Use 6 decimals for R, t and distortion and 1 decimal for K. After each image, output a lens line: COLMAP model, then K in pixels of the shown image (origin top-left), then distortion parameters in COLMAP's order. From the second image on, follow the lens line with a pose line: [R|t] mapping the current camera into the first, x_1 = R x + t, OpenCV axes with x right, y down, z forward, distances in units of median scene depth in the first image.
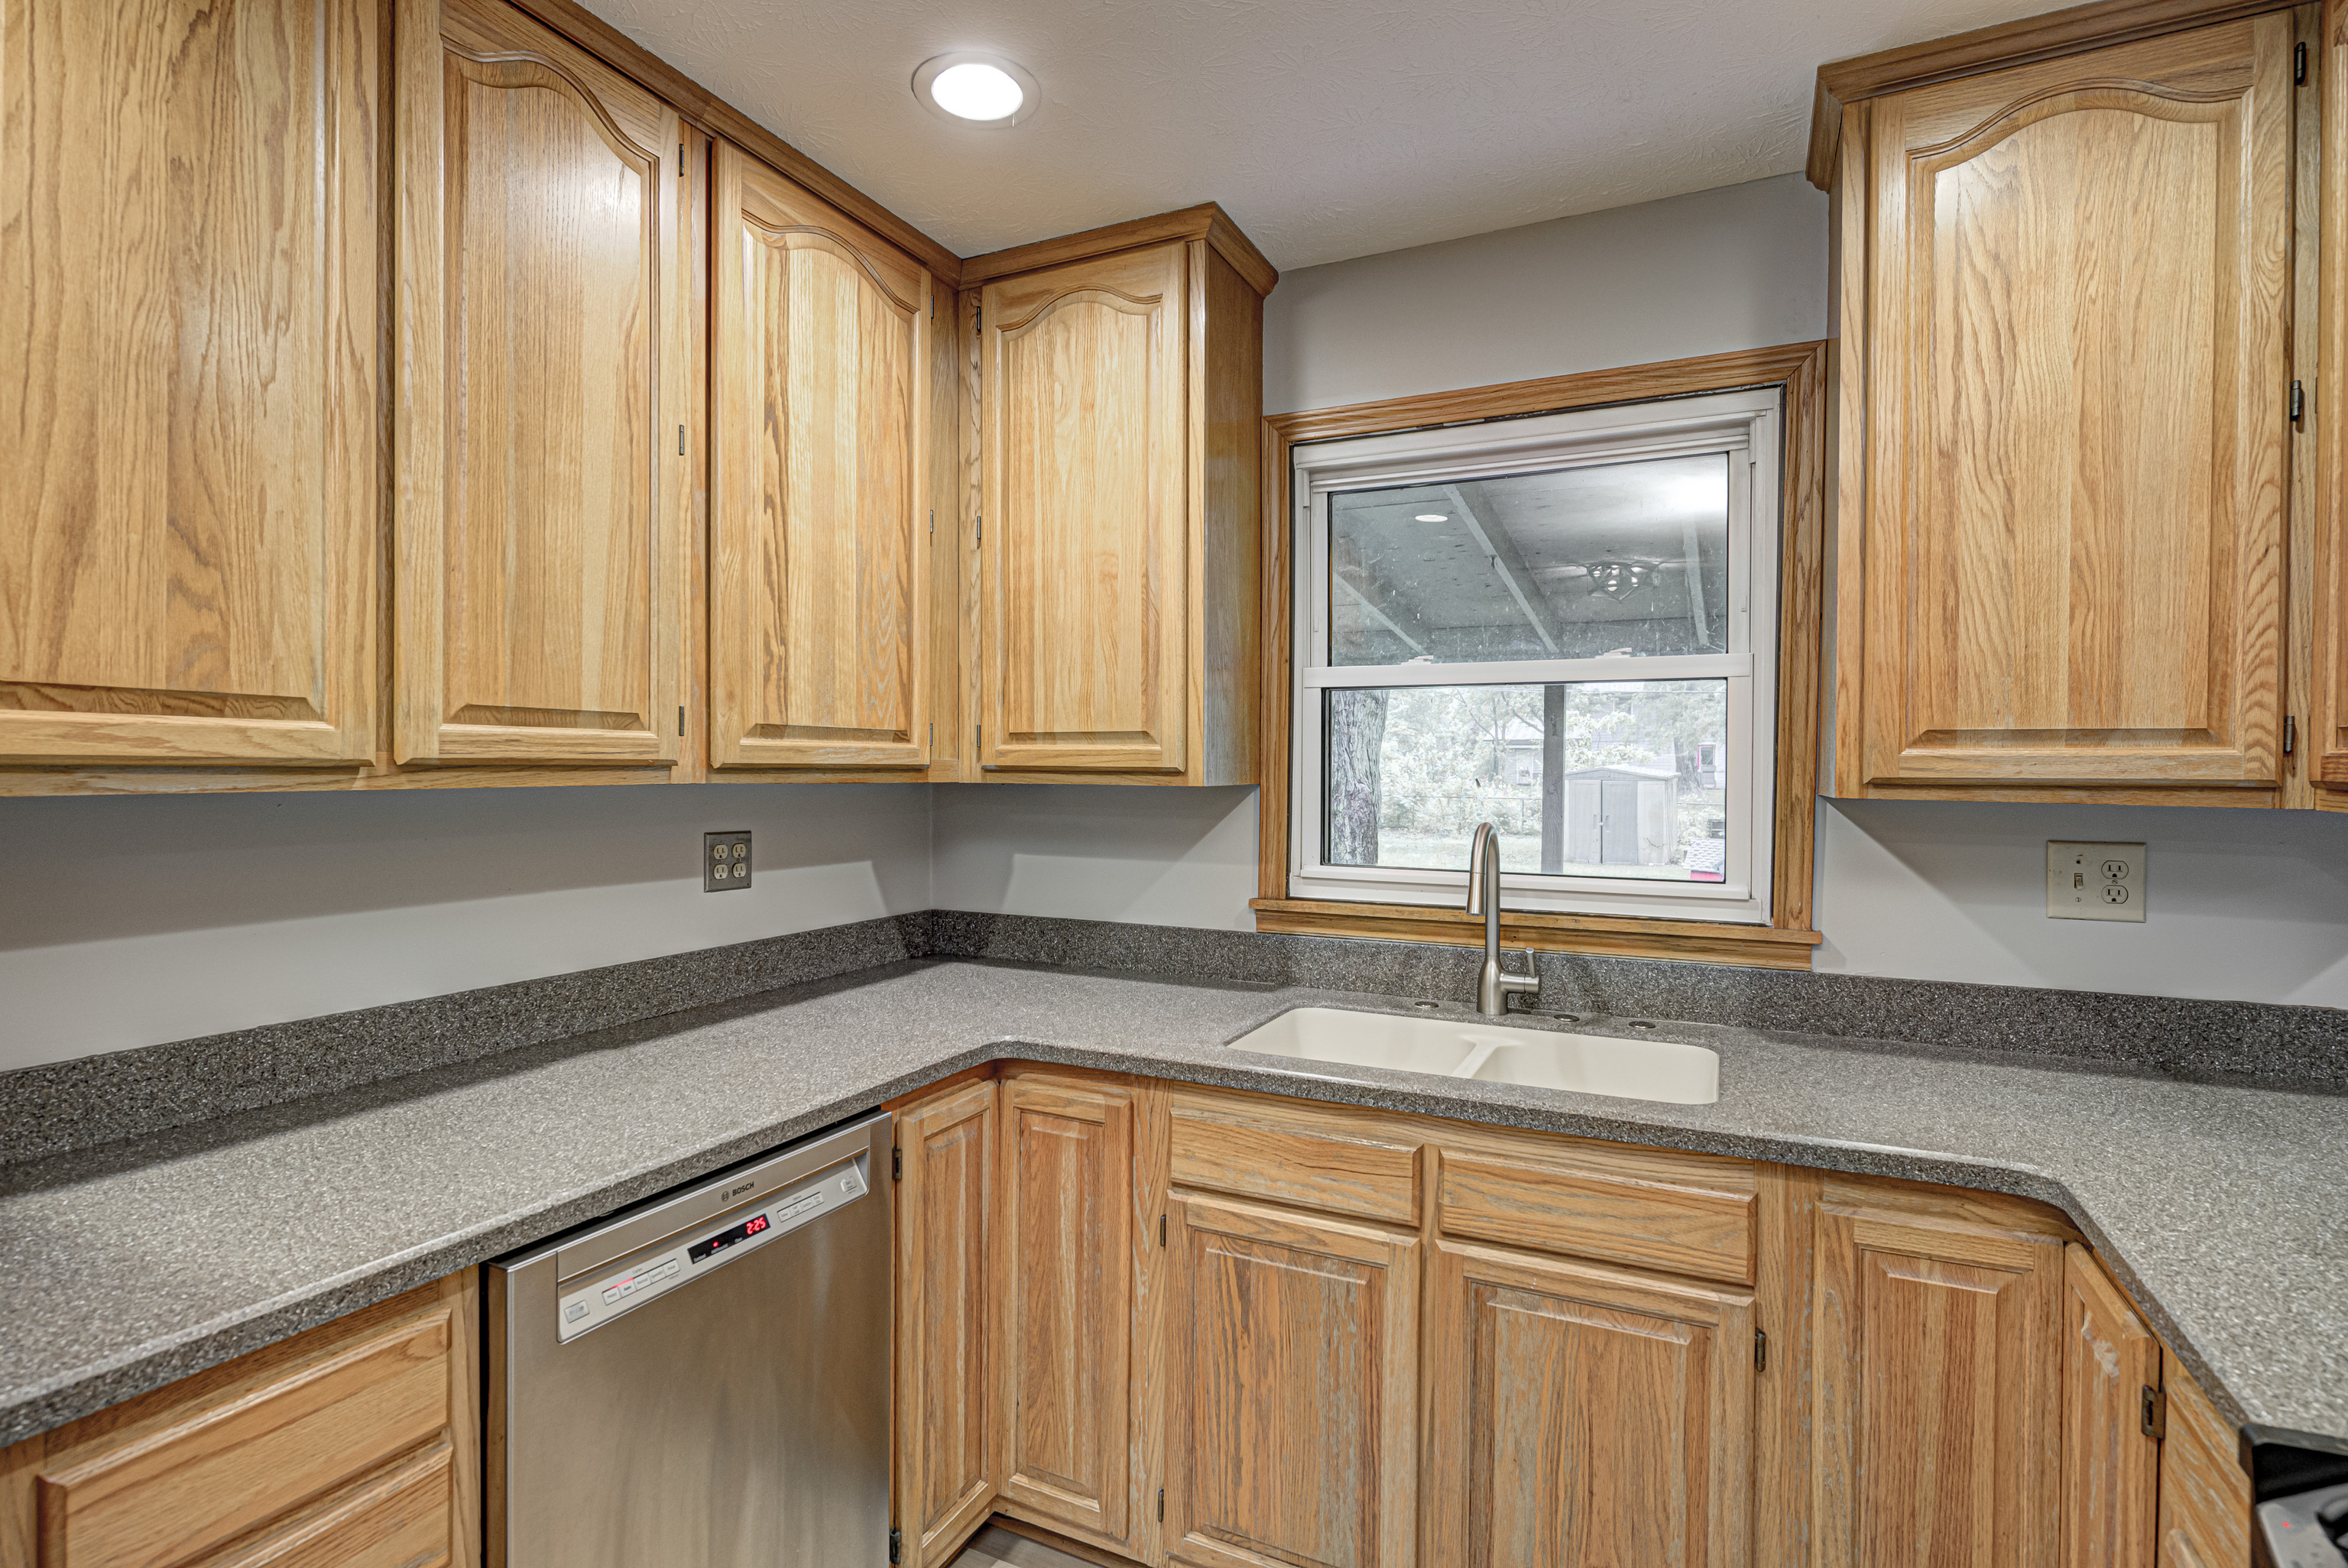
lens RADIAL K [[1141.7, 0, 1154.8], [0, 1141.7, 779.0], [0, 0, 1]] dist [-0.004366, -0.001358]
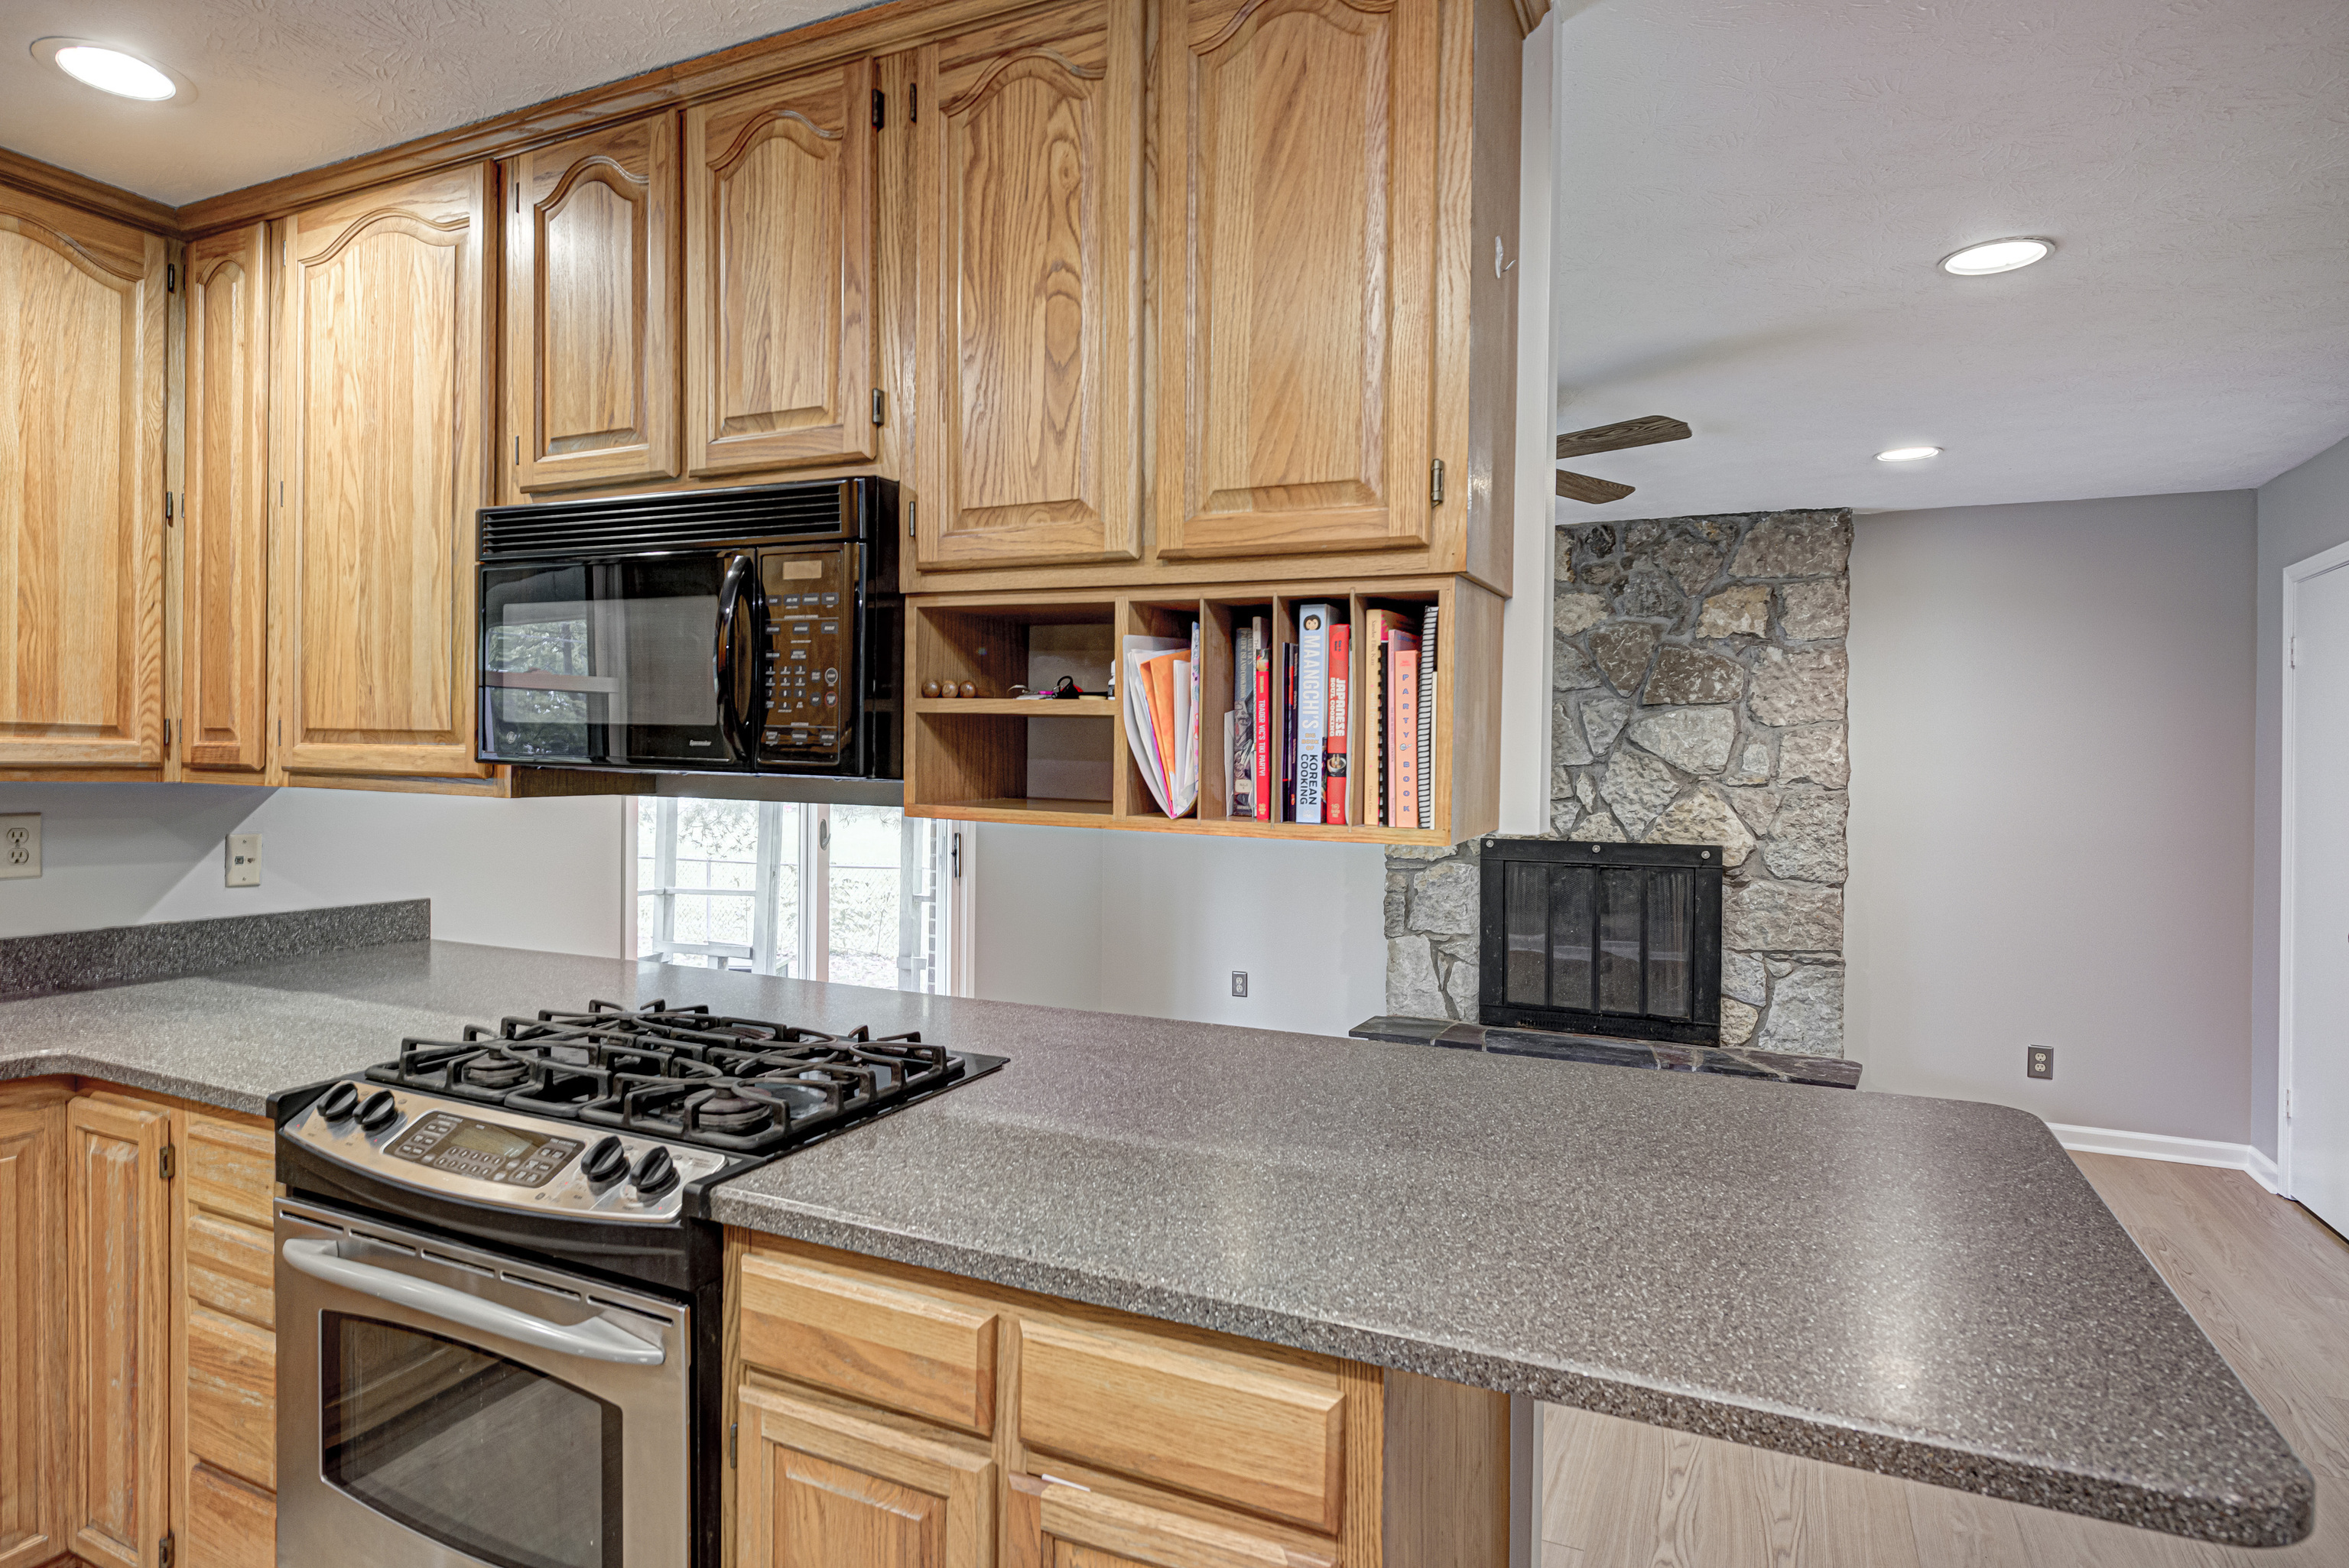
lens RADIAL K [[1265.8, 0, 1171.8], [0, 1265.8, 776.2], [0, 0, 1]] dist [0.001329, -0.004612]
pose [[-0.015460, -0.013675, 0.999787, -0.535986], [0.002099, 0.999904, 0.013709, -0.000844], [-0.999878, 0.002310, -0.015430, -0.224843]]
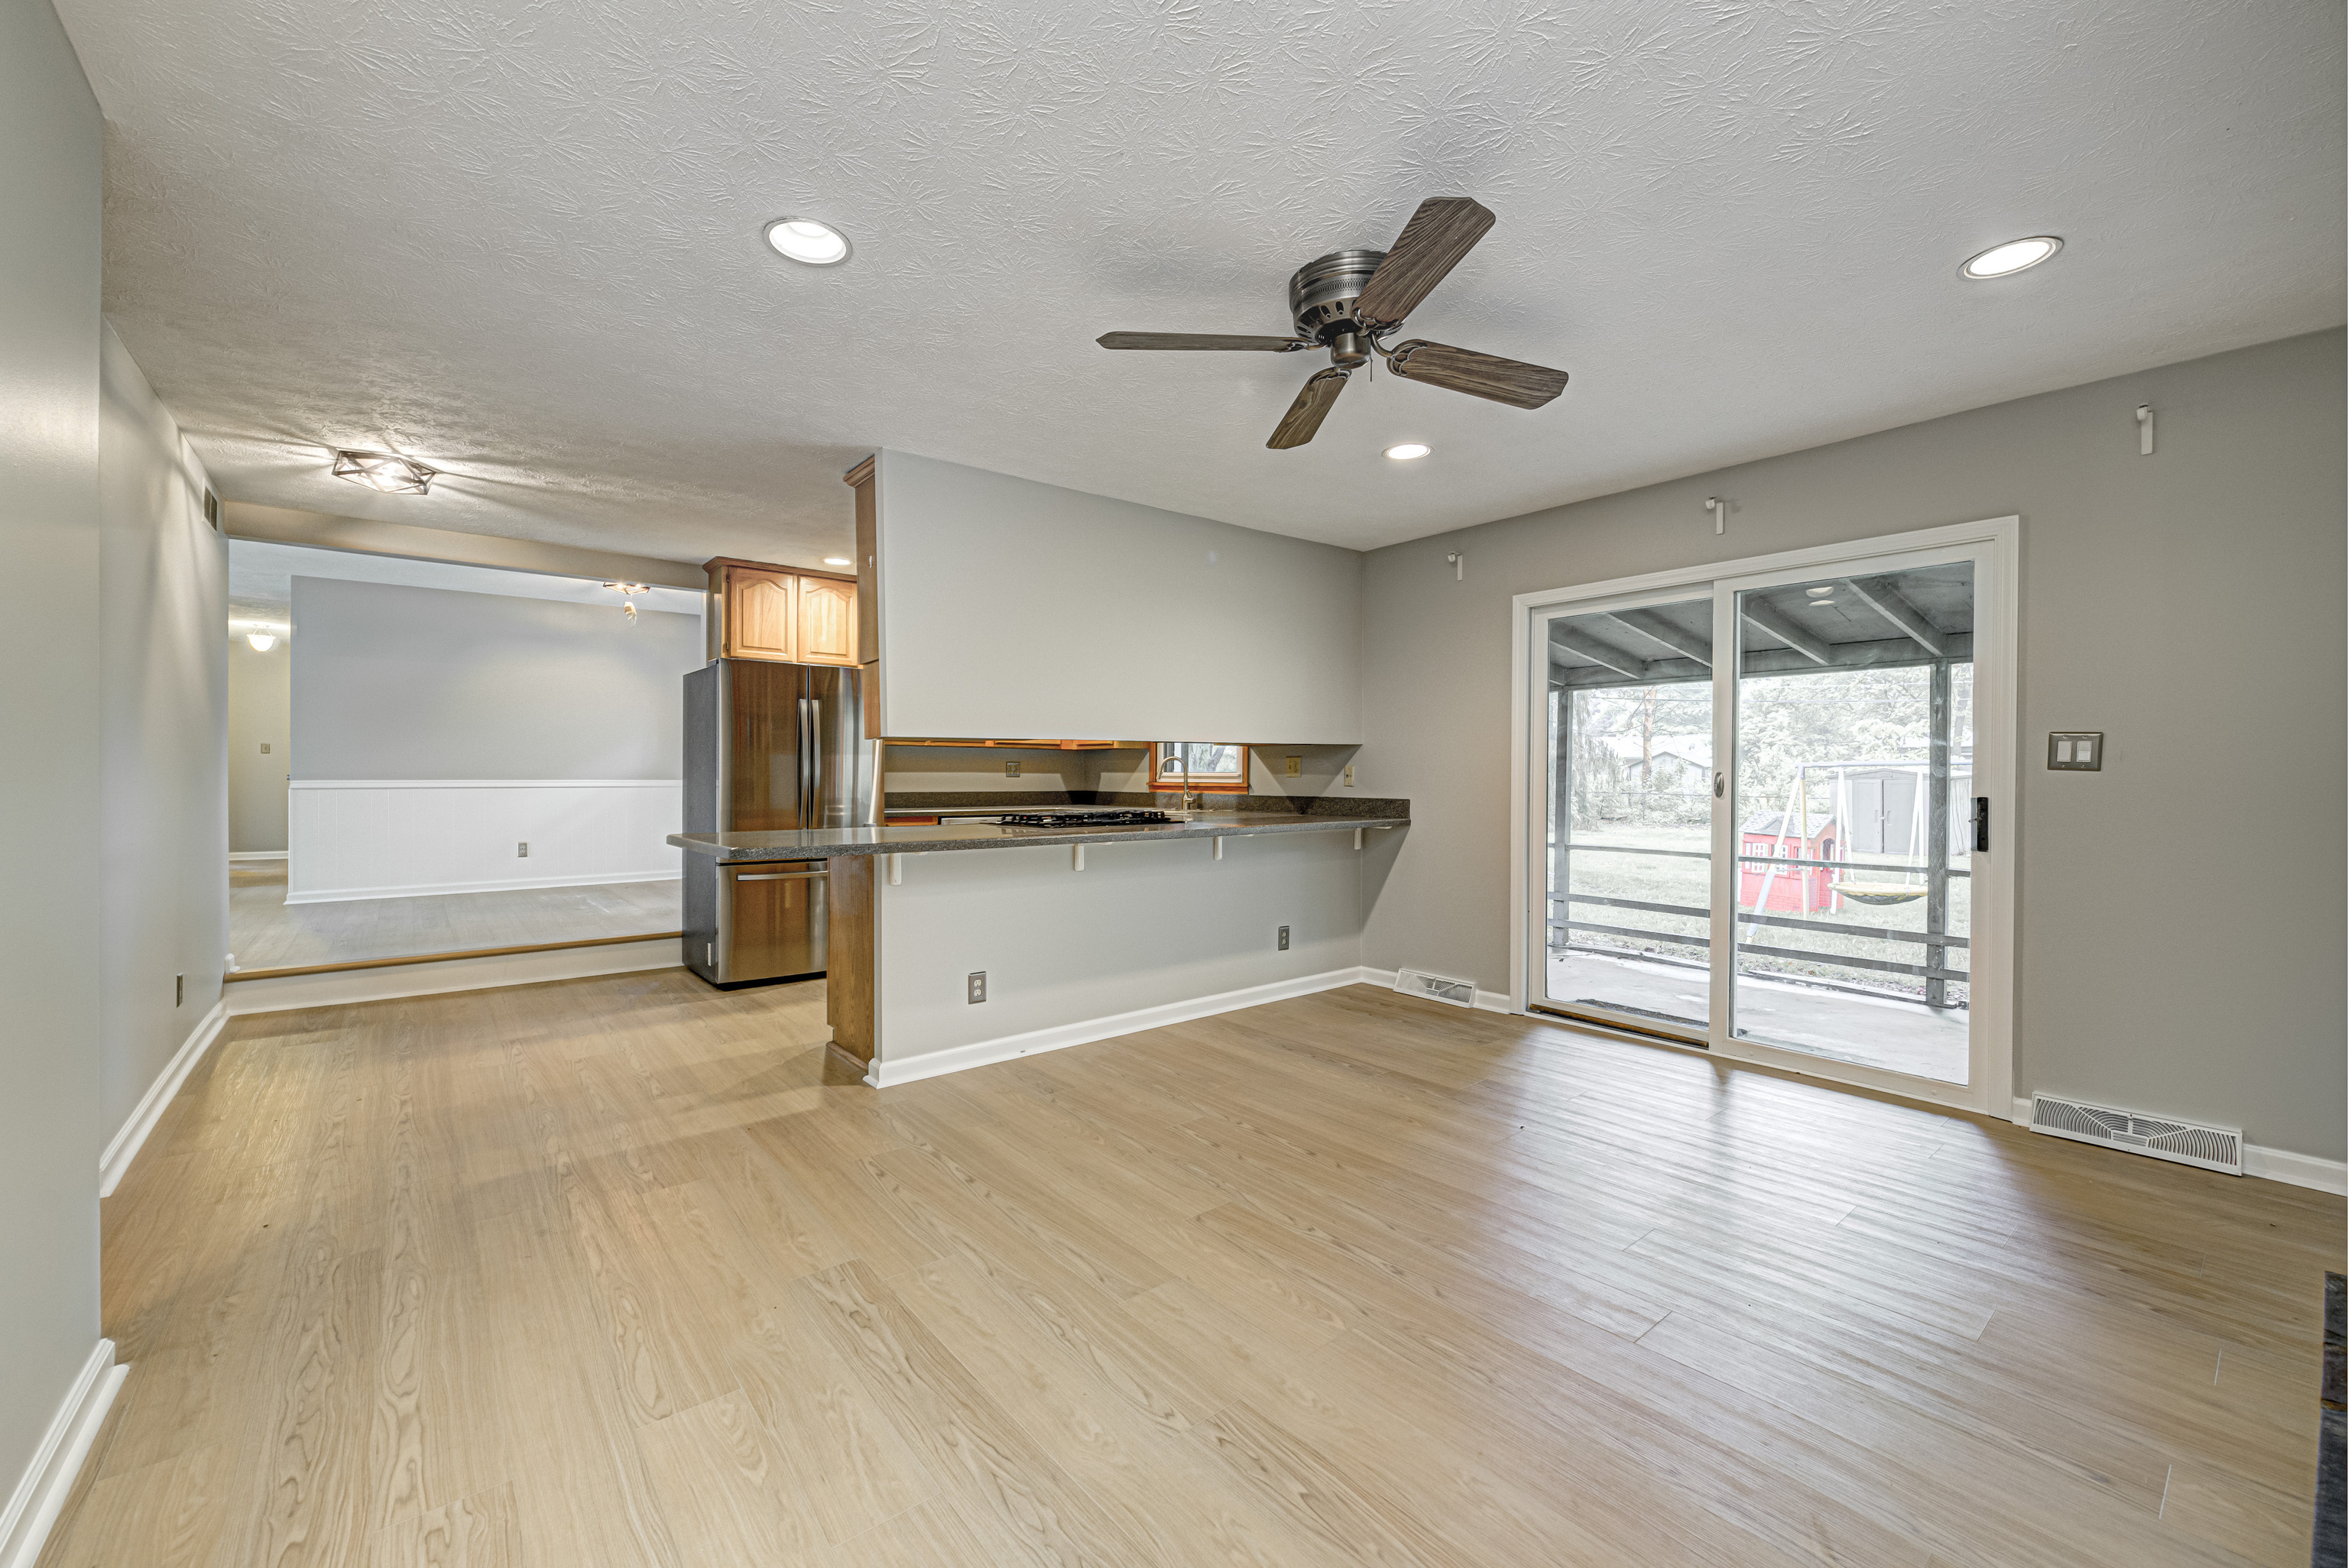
lens RADIAL K [[938.8, 0, 1159.4], [0, 938.8, 776.6], [0, 0, 1]] dist [0.000976, -0.001685]
pose [[0.903442, 0.002254, -0.428704, 1.793538], [-0.007549, 0.999915, -0.010651, 0.159463], [0.428643, 0.012859, 0.903382, -2.064721]]
